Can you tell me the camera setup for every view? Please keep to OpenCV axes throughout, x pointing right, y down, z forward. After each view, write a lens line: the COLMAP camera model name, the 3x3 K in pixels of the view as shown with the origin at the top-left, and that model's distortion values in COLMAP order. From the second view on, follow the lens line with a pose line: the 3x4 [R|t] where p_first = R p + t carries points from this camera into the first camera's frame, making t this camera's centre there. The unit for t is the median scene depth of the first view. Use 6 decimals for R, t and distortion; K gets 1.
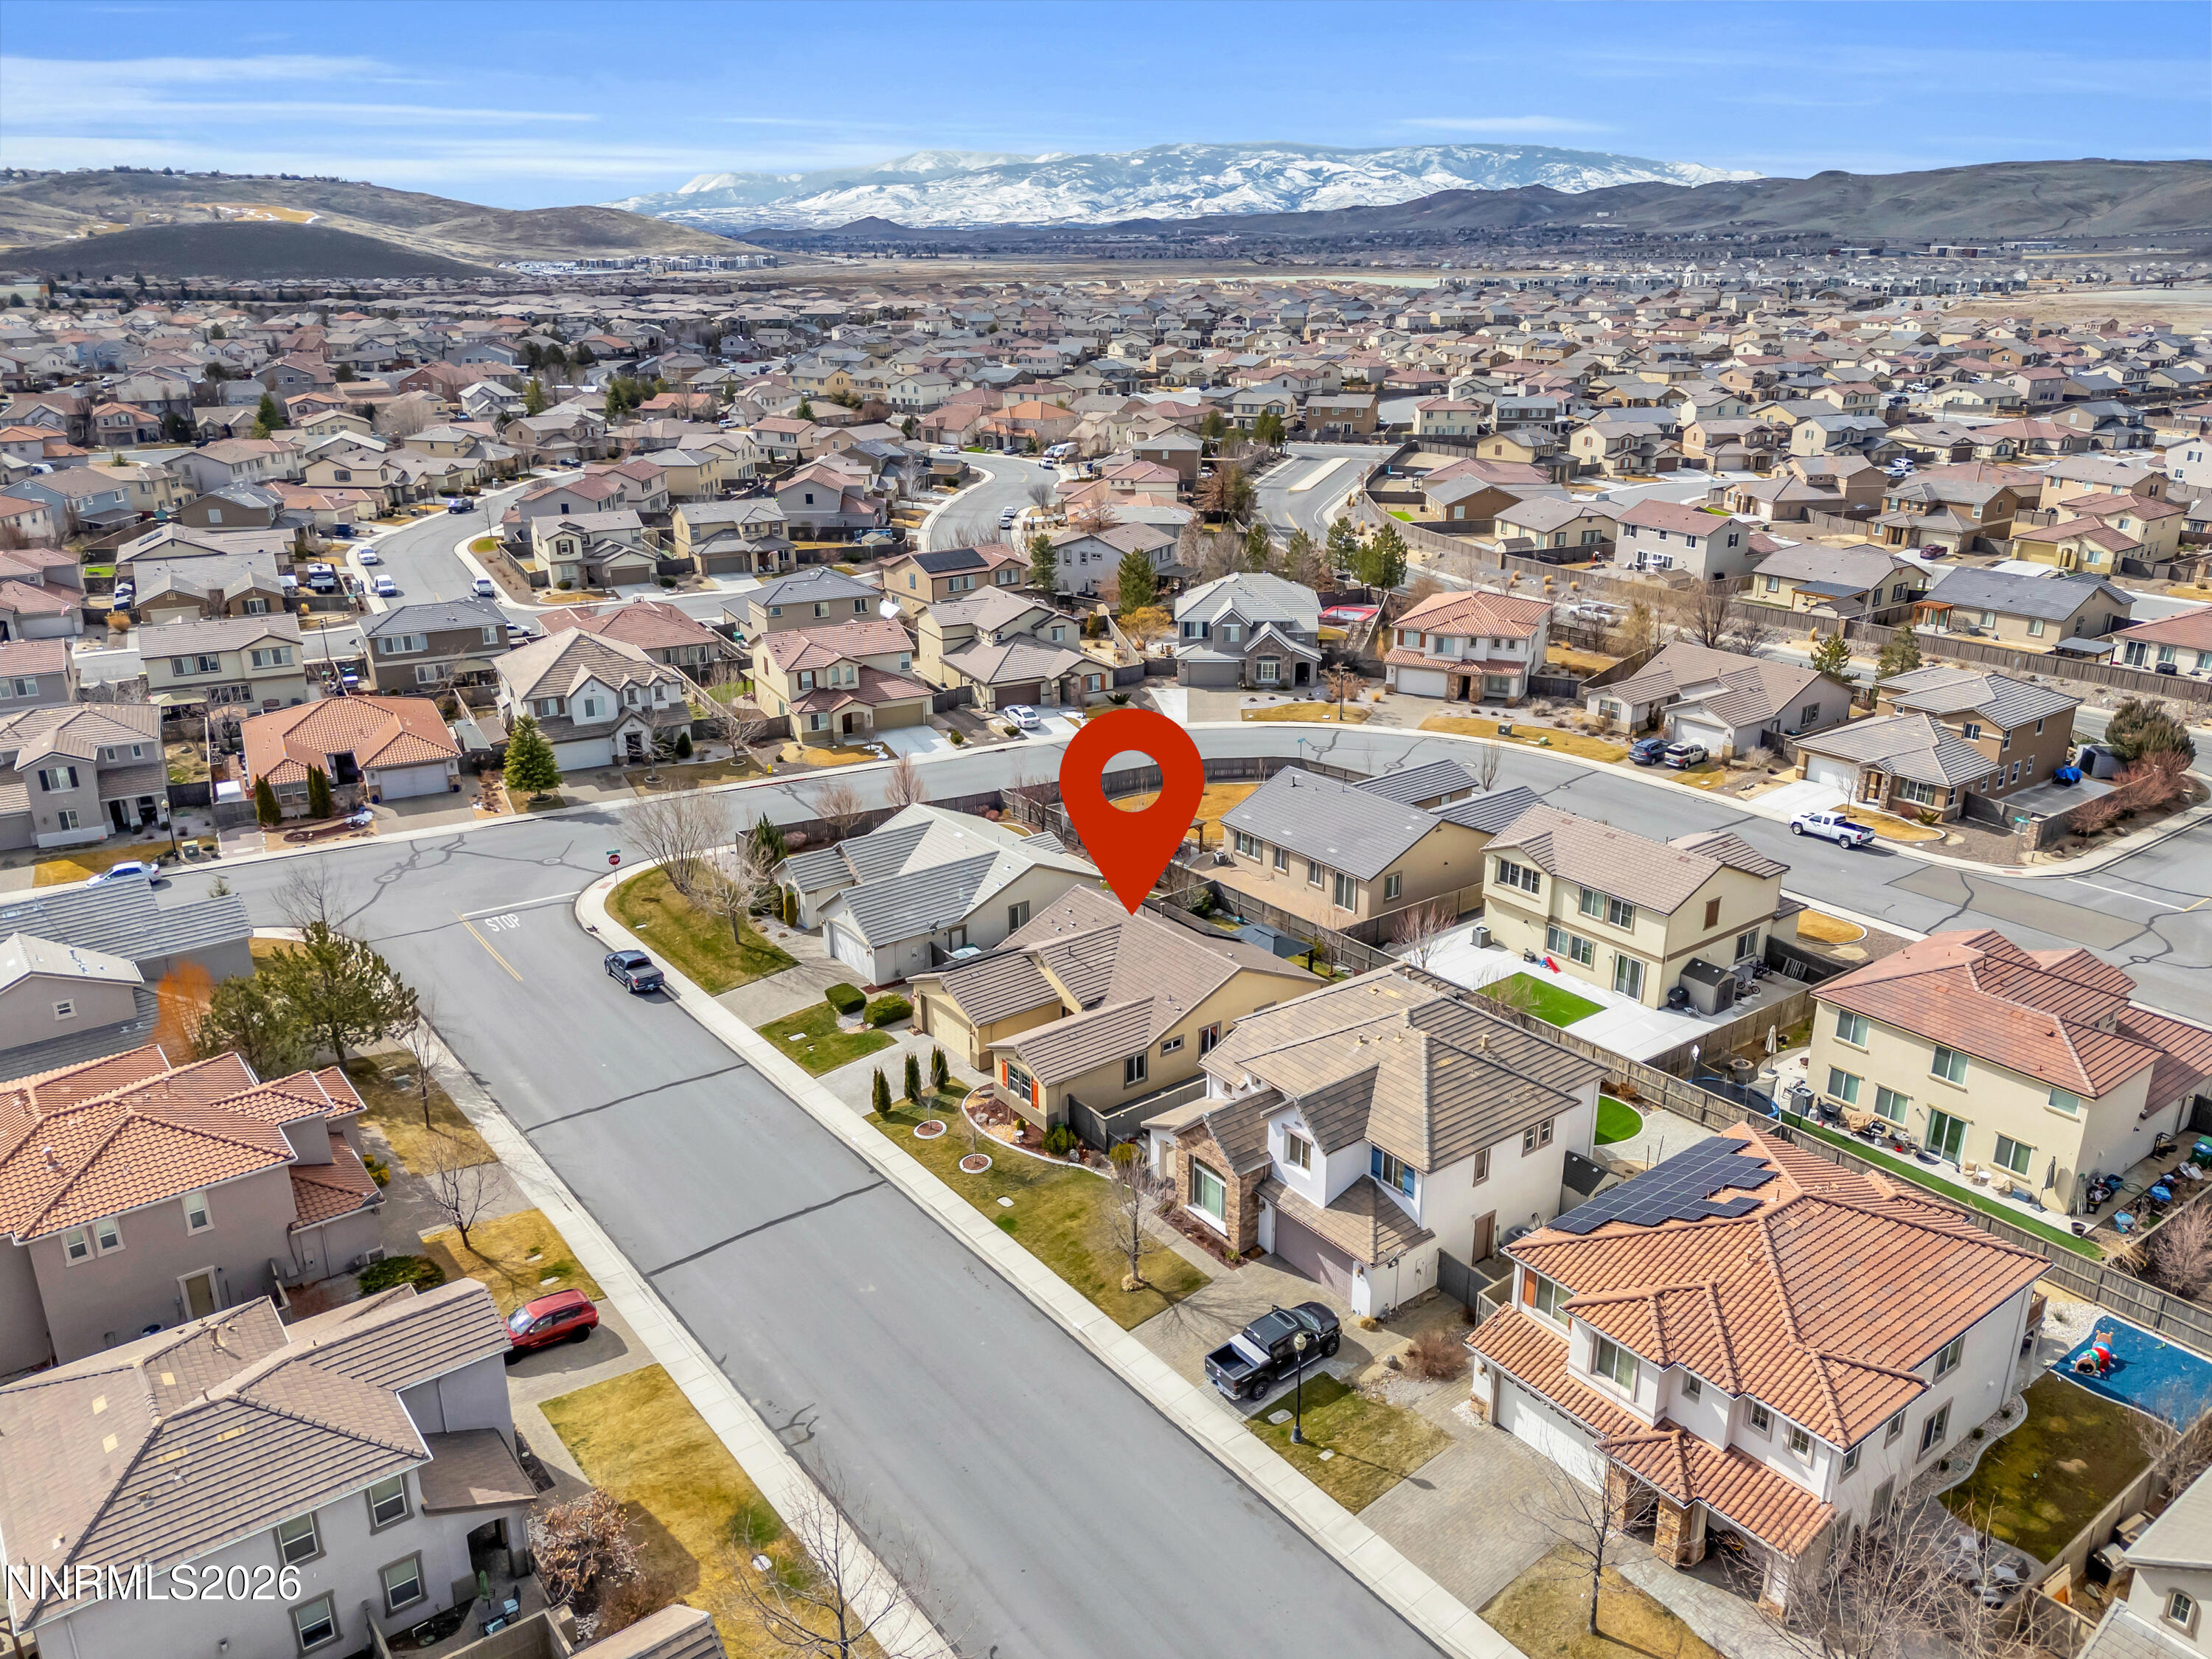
lens RADIAL K [[1636.9, 0, 1111.5], [0, 1636.9, 823.5], [0, 0, 1]] dist [0.086539, -0.088105]
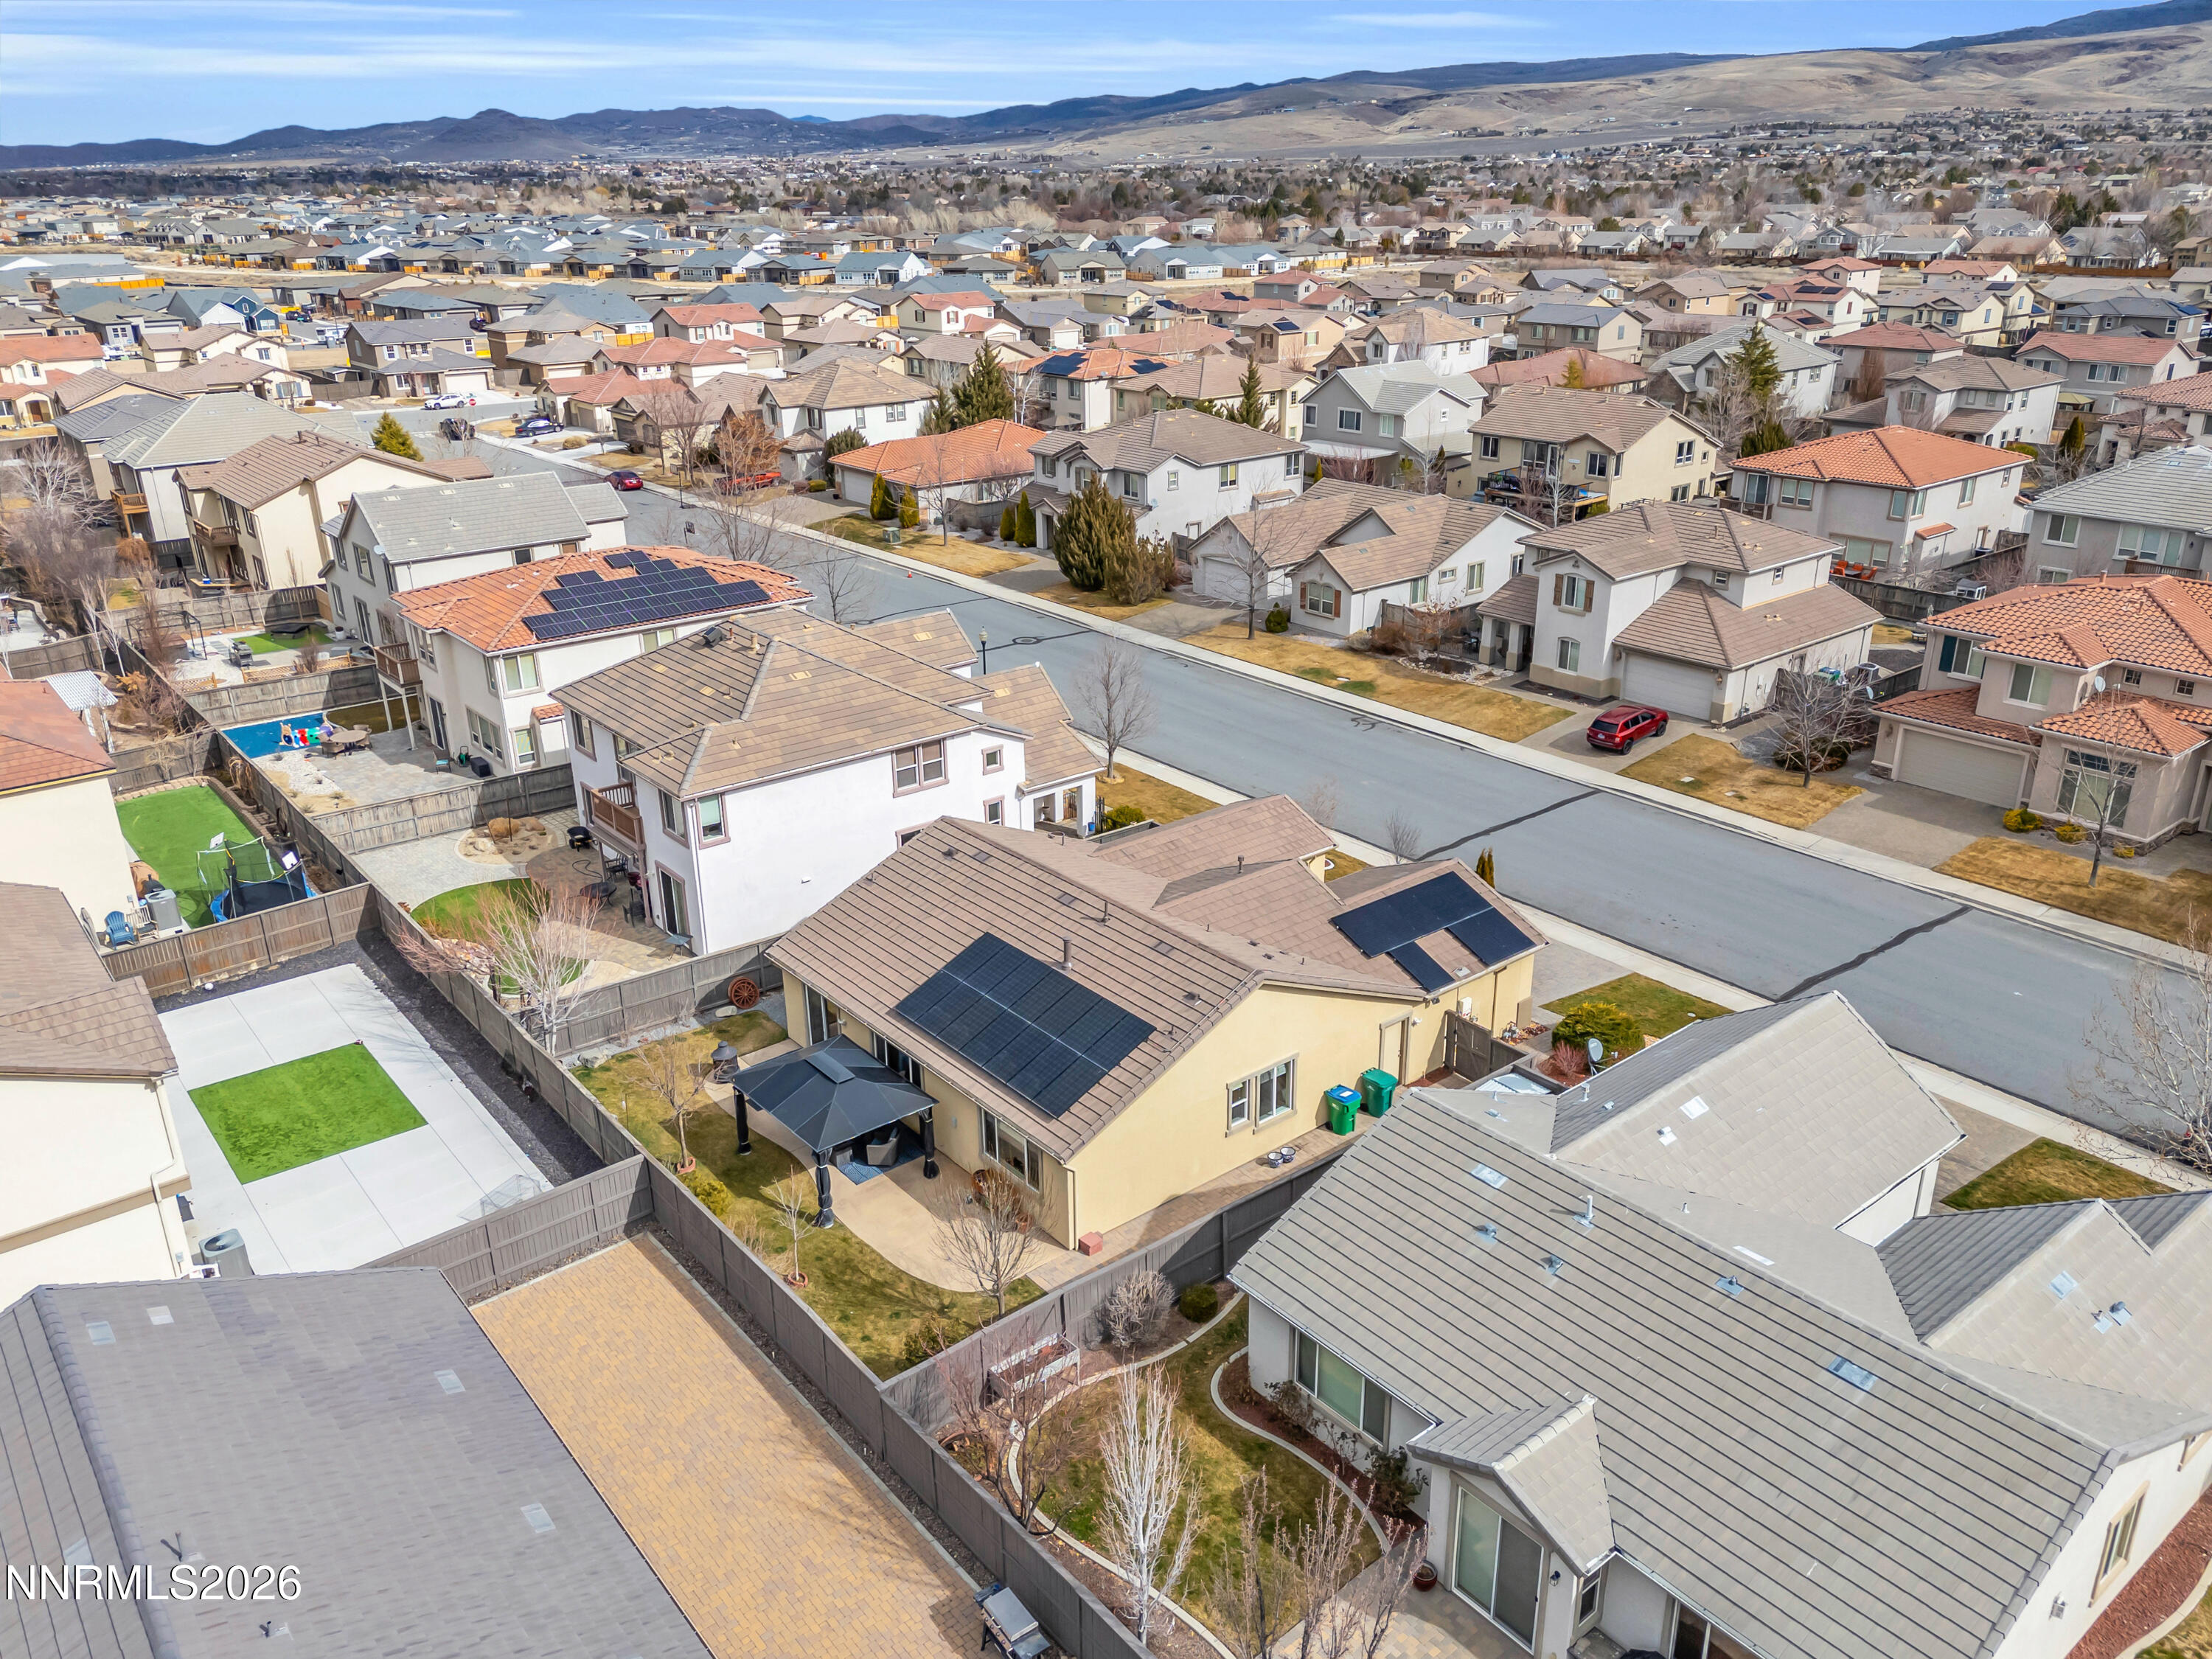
lens RADIAL K [[1636.9, 0, 1111.5], [0, 1636.9, 823.5], [0, 0, 1]] dist [0.086539, -0.088105]
pose [[-0.999376, 0.026197, -0.023681, 0.027781], [0.004134, 0.752777, 0.658263, -0.264672], [0.035071, 0.657755, -0.752415, 1.255805]]
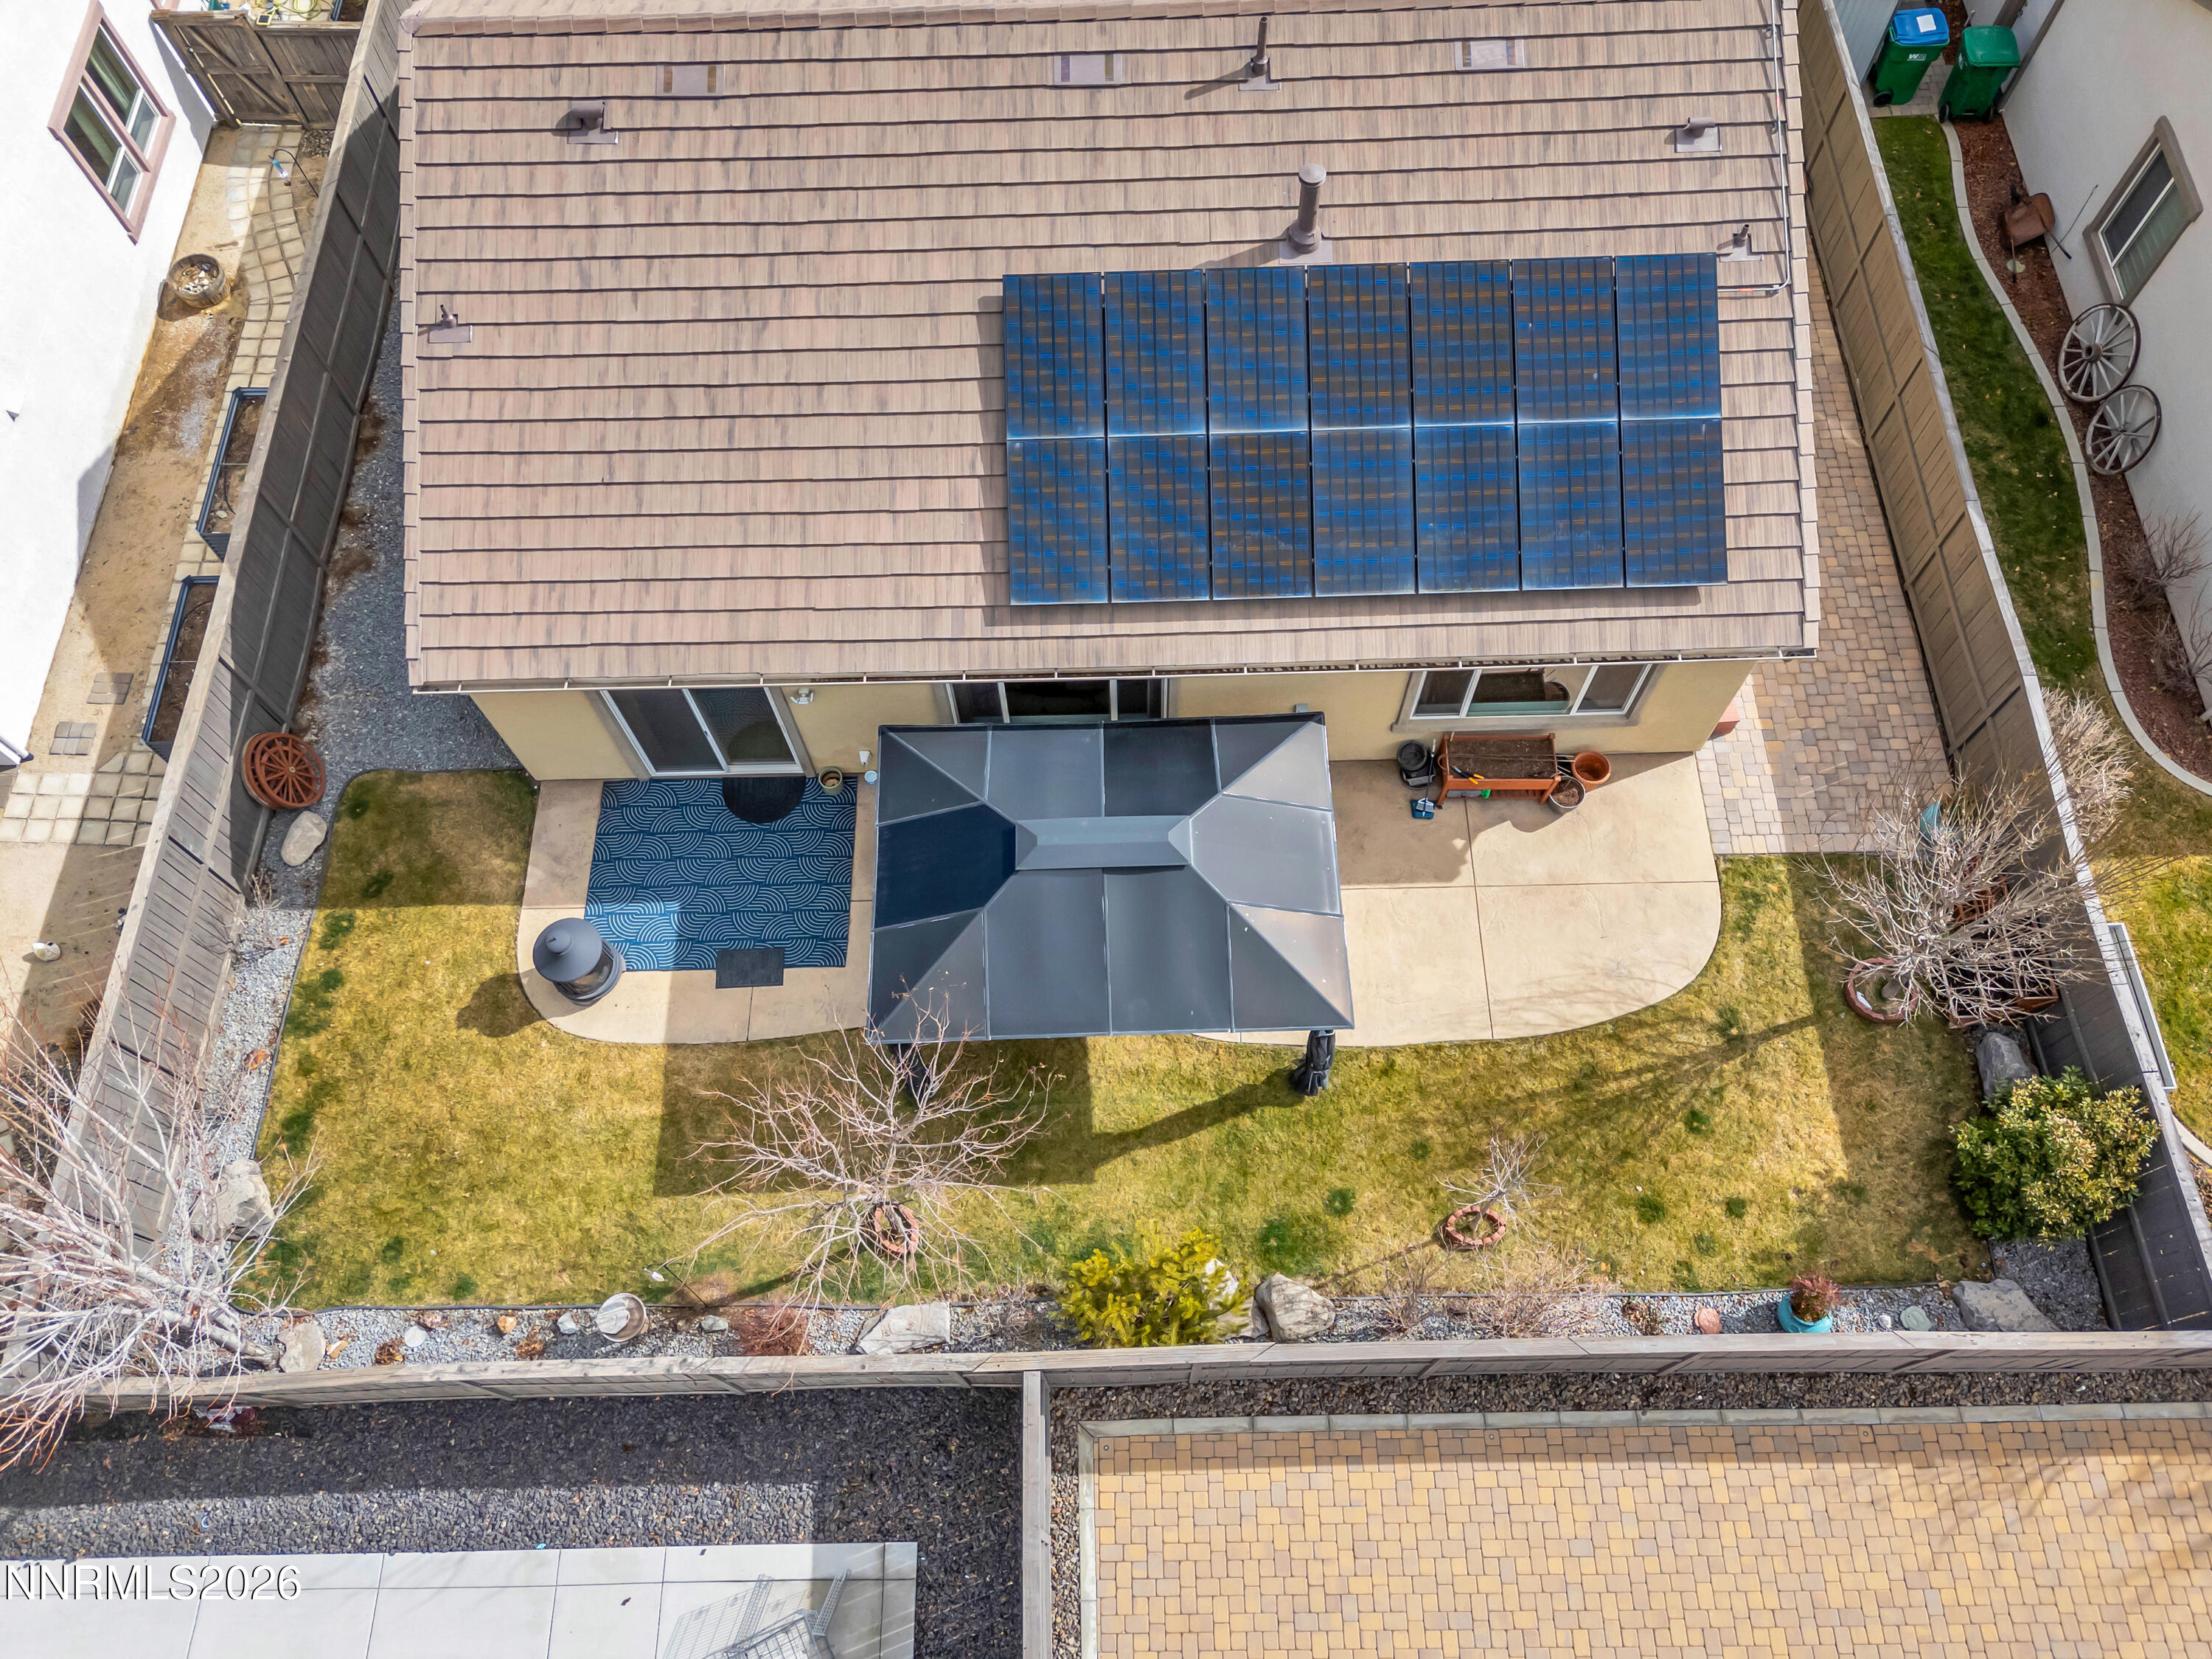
lens RADIAL K [[1636.9, 0, 1111.5], [0, 1636.9, 823.5], [0, 0, 1]] dist [0.086539, -0.088105]
pose [[-0.593291, 0.732189, -0.334522, 0.145594], [-0.249841, 0.227555, 0.941168, -0.090209], [0.765235, 0.641964, 0.047925, 0.964615]]
